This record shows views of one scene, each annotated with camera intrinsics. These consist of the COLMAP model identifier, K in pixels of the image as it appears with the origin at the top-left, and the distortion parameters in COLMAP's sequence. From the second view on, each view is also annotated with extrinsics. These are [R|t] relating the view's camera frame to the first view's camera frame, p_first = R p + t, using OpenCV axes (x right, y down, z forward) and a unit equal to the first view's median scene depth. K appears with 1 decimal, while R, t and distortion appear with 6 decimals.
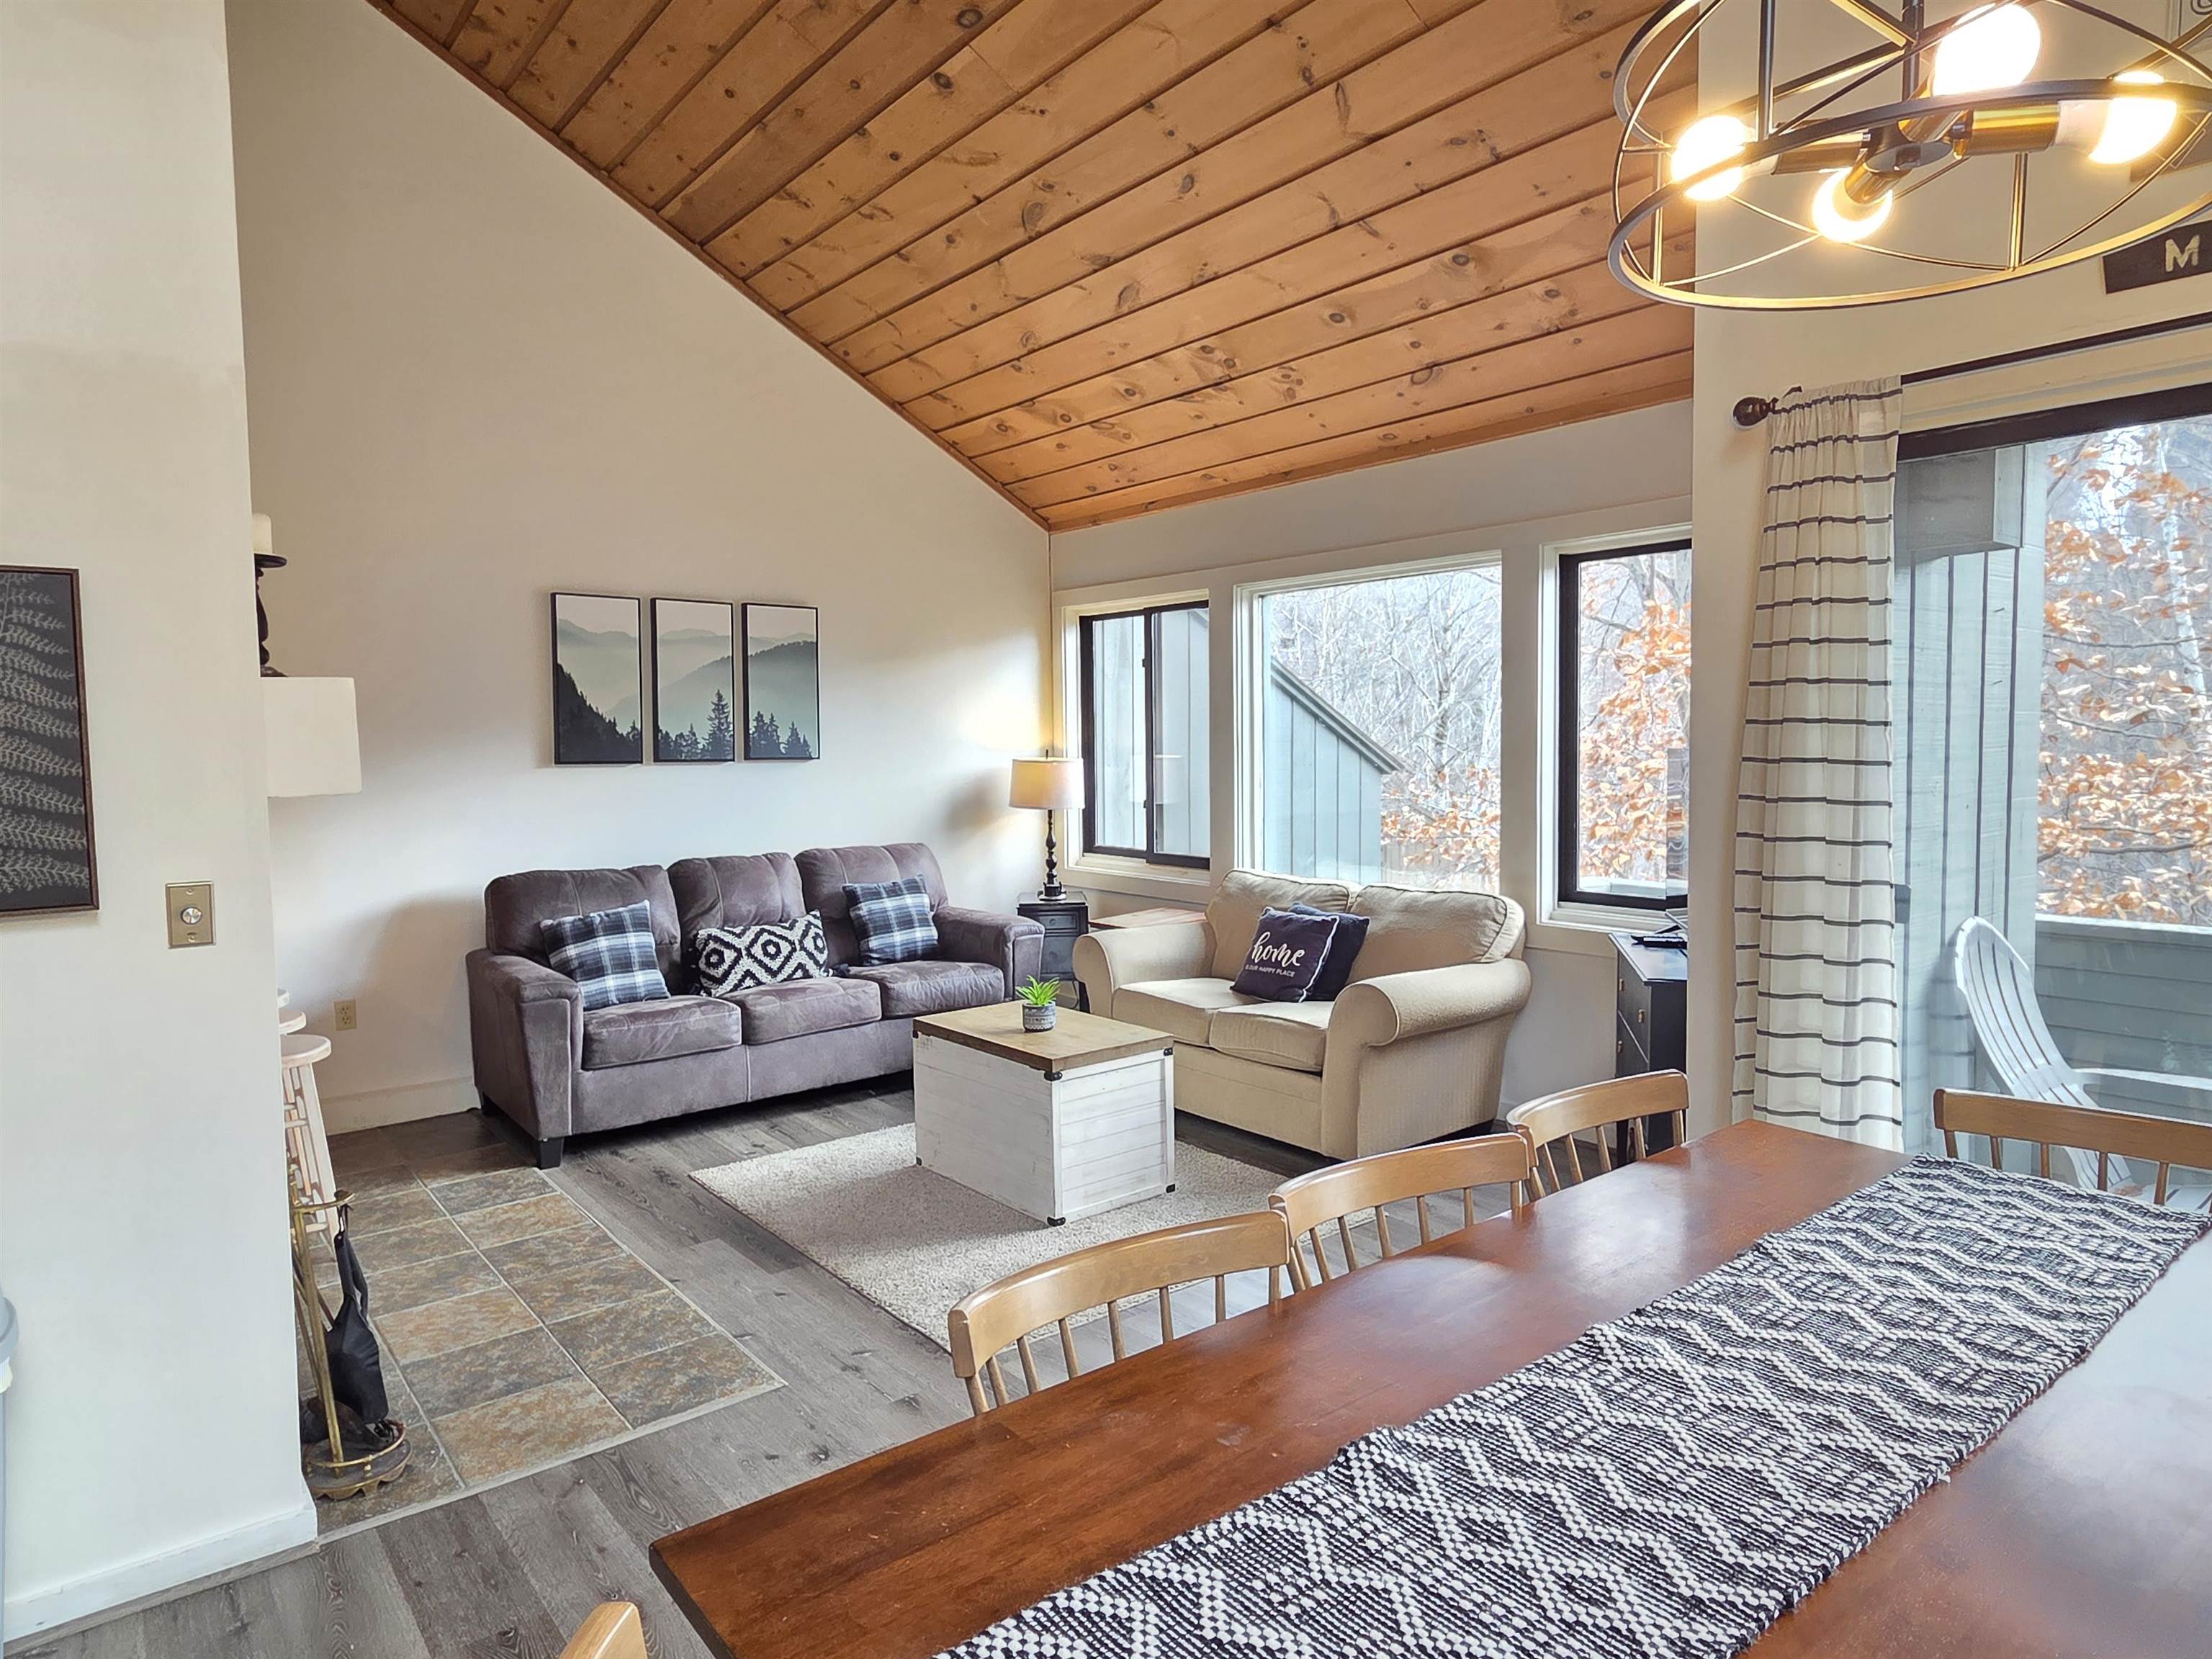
lens RADIAL K [[1328.5, 0, 1091.7], [0, 1328.5, 818.9], [0, 0, 1]] dist [0.006552, -0.002125]
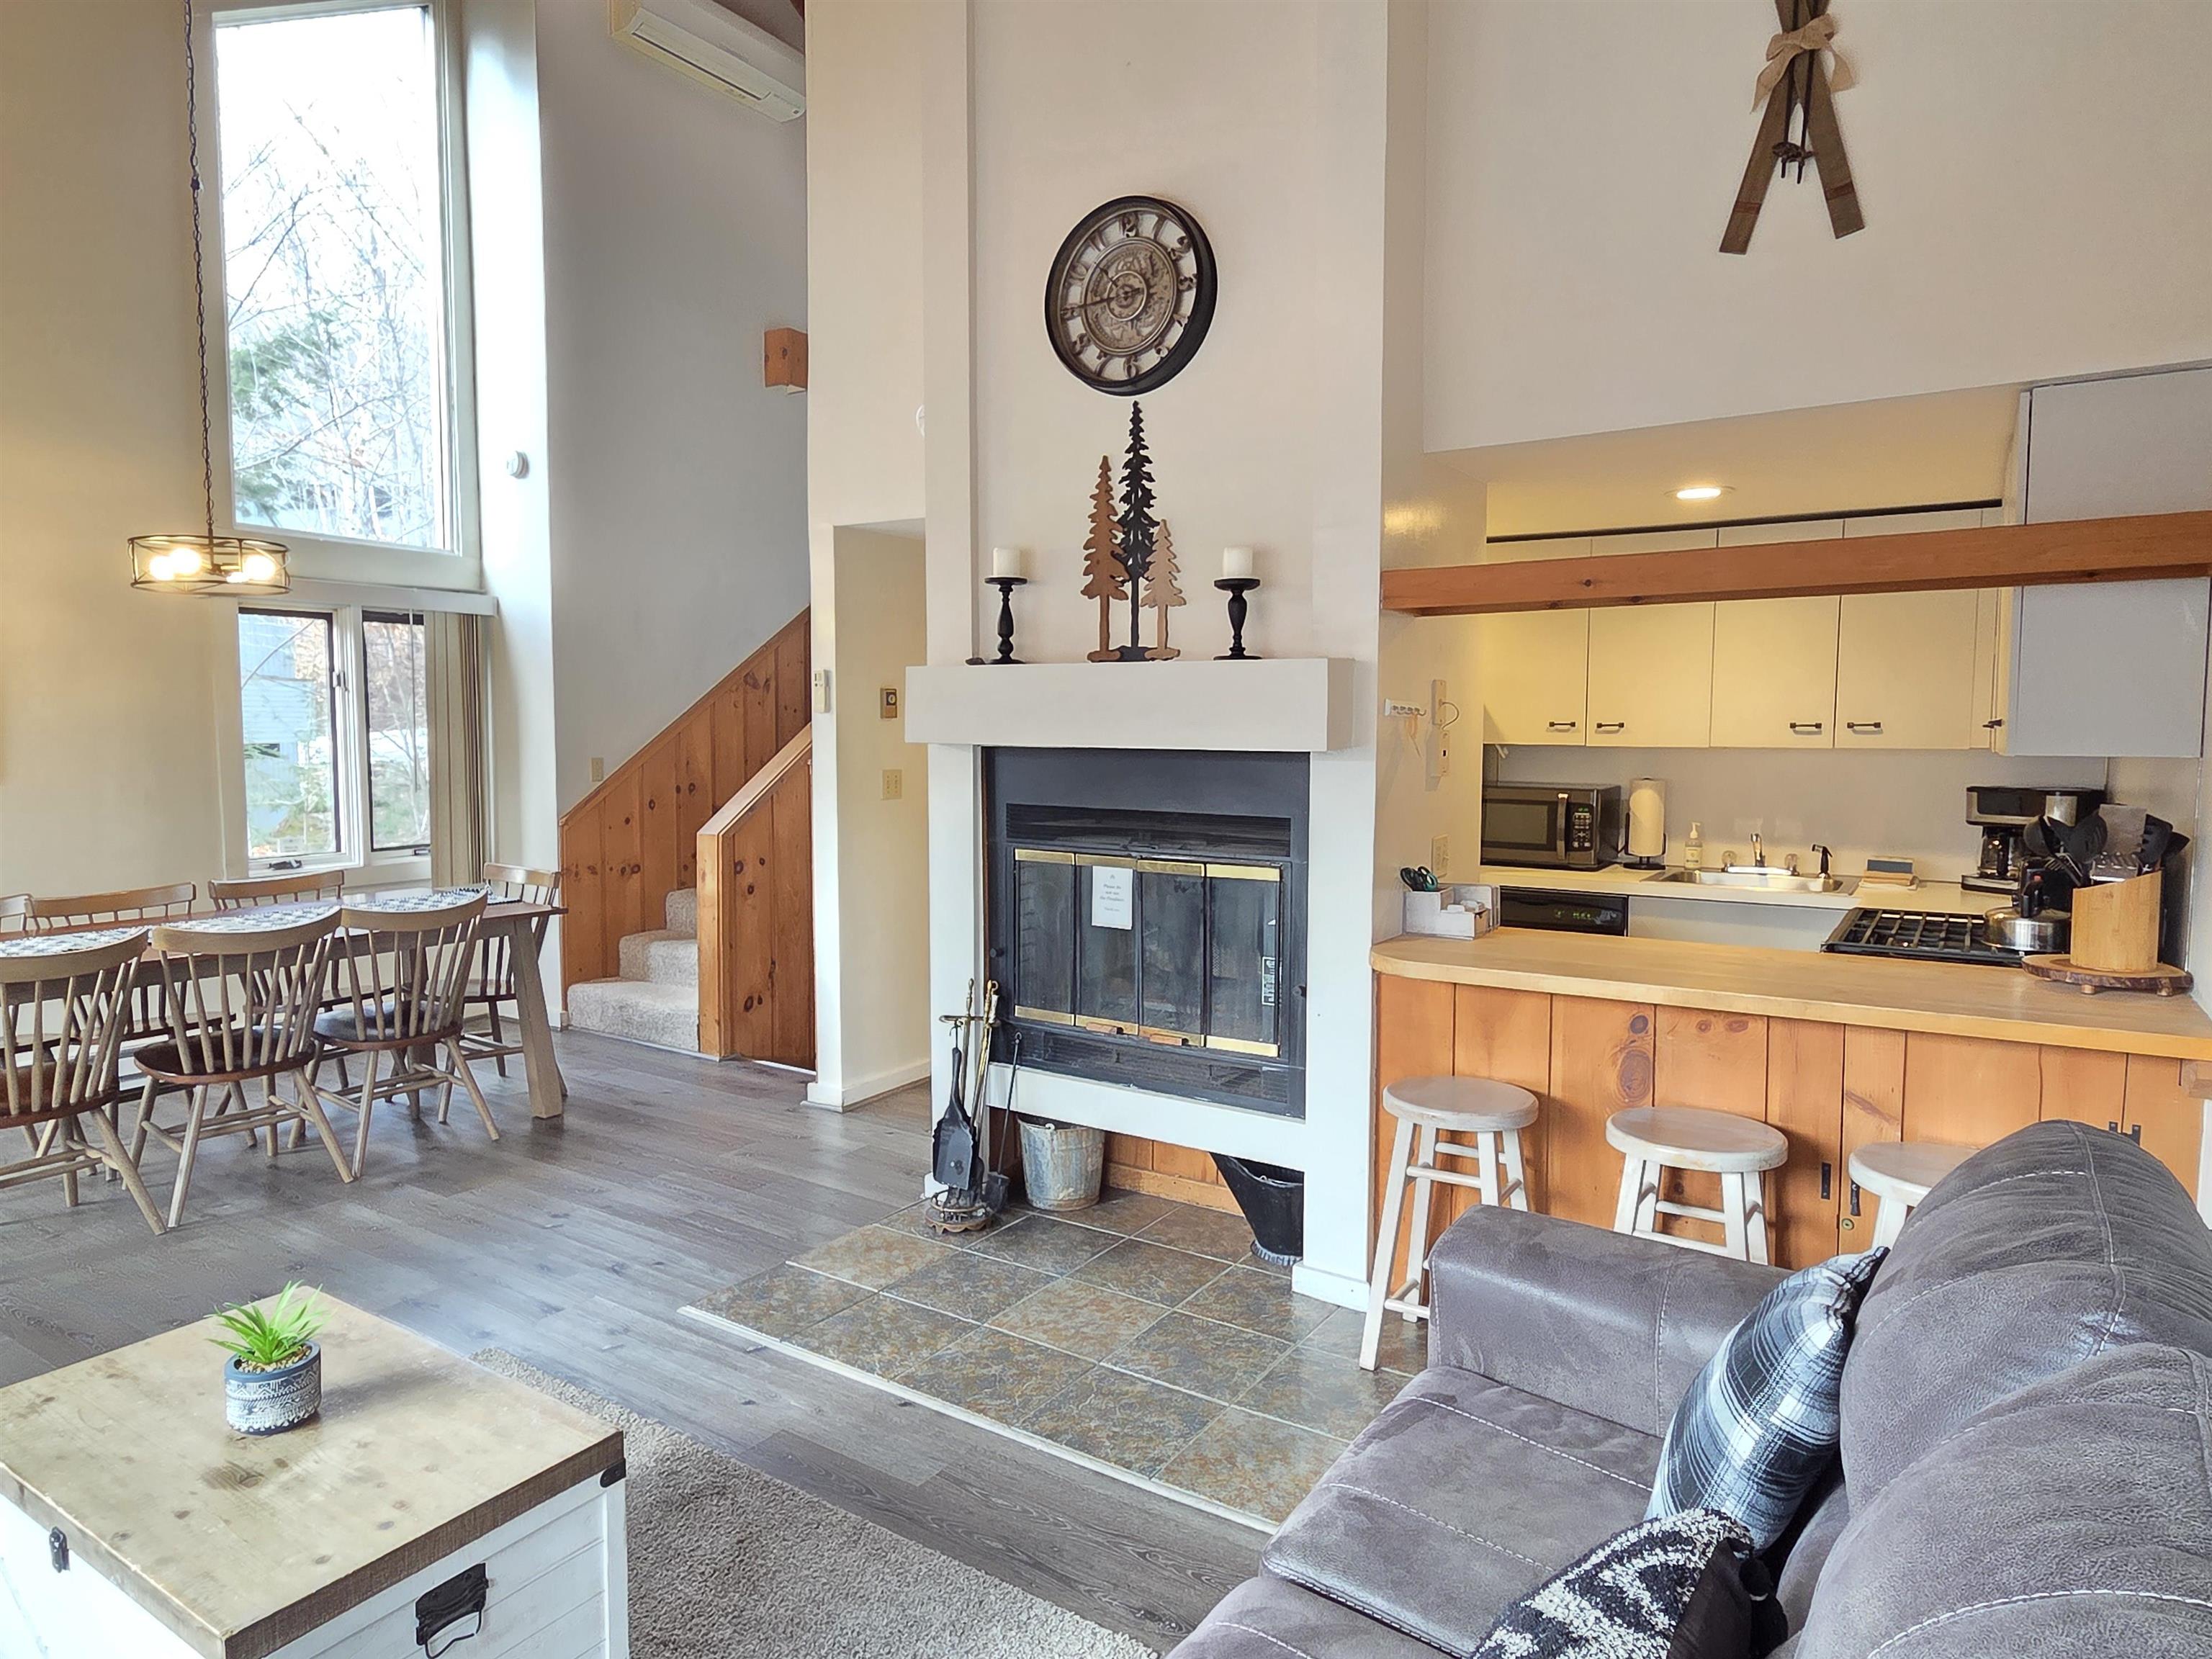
lens RADIAL K [[1328.5, 0, 1091.7], [0, 1328.5, 818.9], [0, 0, 1]] dist [0.006552, -0.002125]
pose [[-0.947656, 0.035866, -0.317272, -0.162352], [-0.007356, 0.990955, 0.133995, -0.083484], [0.319208, 0.129315, -0.938820, 1.521471]]
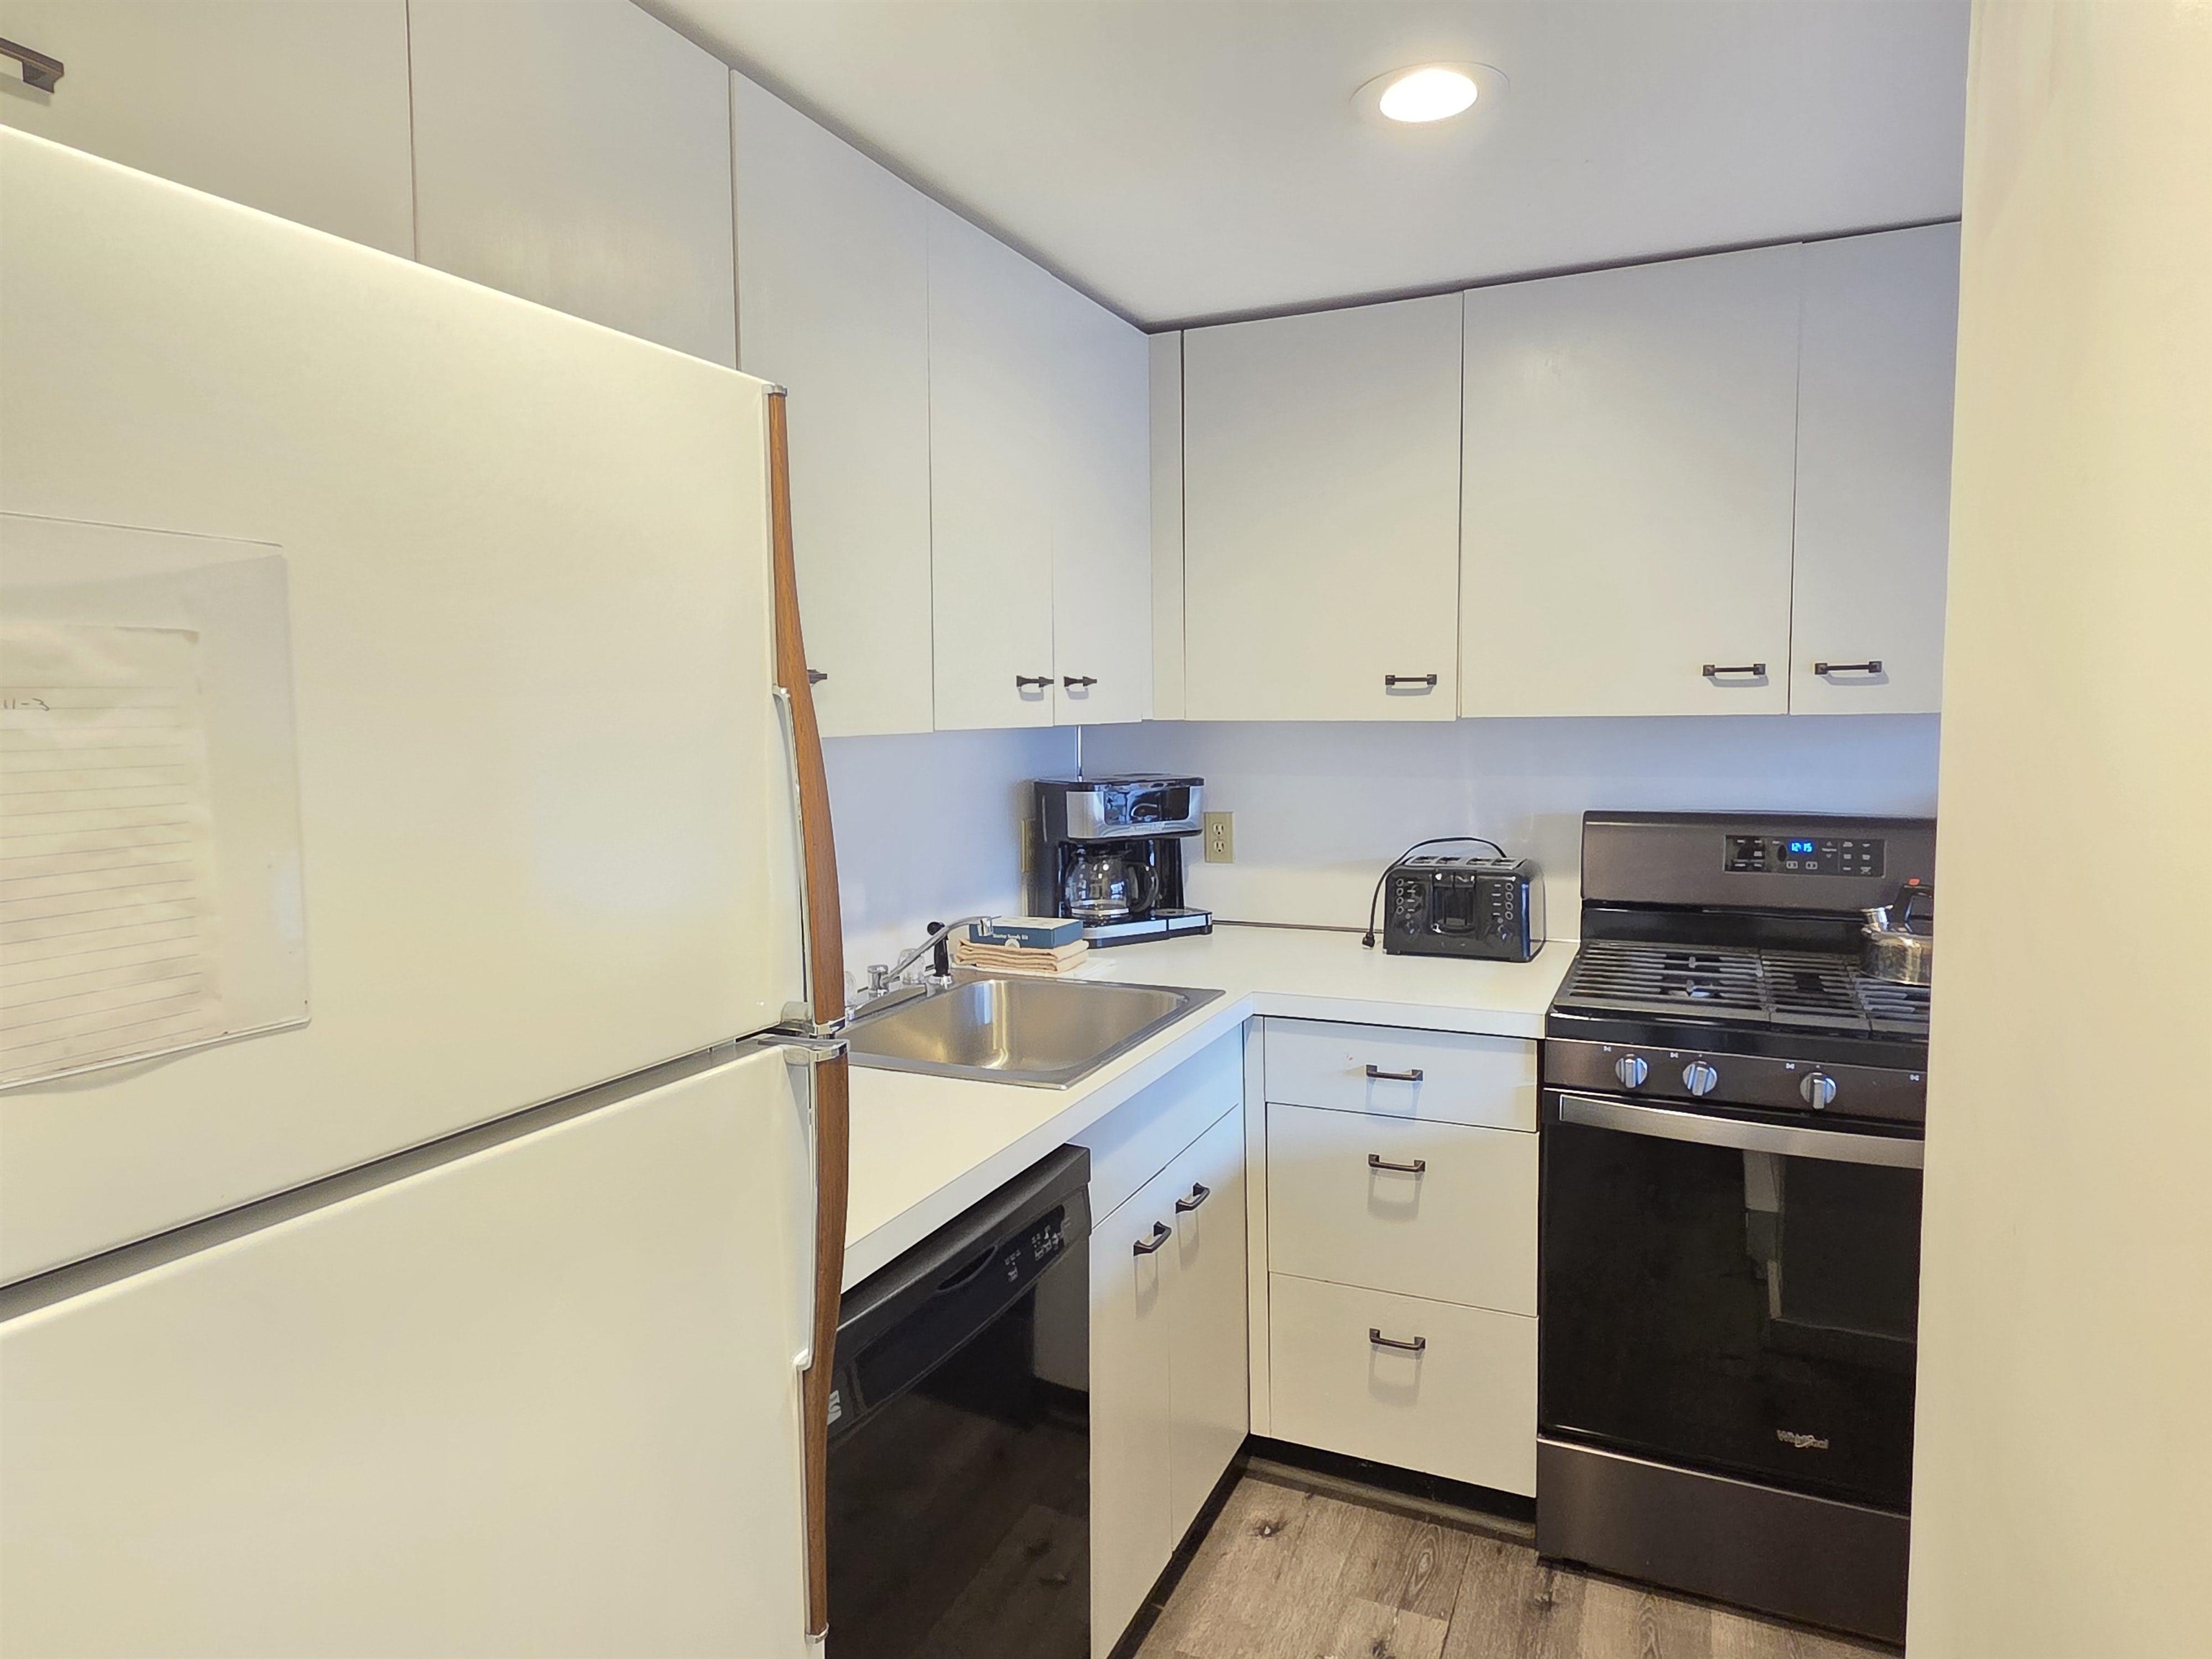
lens RADIAL K [[1328.5, 0, 1091.7], [0, 1328.5, 818.9], [0, 0, 1]] dist [0.006552, -0.002125]
pose [[0.459937, 0.089696, -0.883410, -0.573871], [-0.052995, 0.995884, 0.073525, -0.003575], [0.886369, 0.012999, 0.462797, 0.457576]]
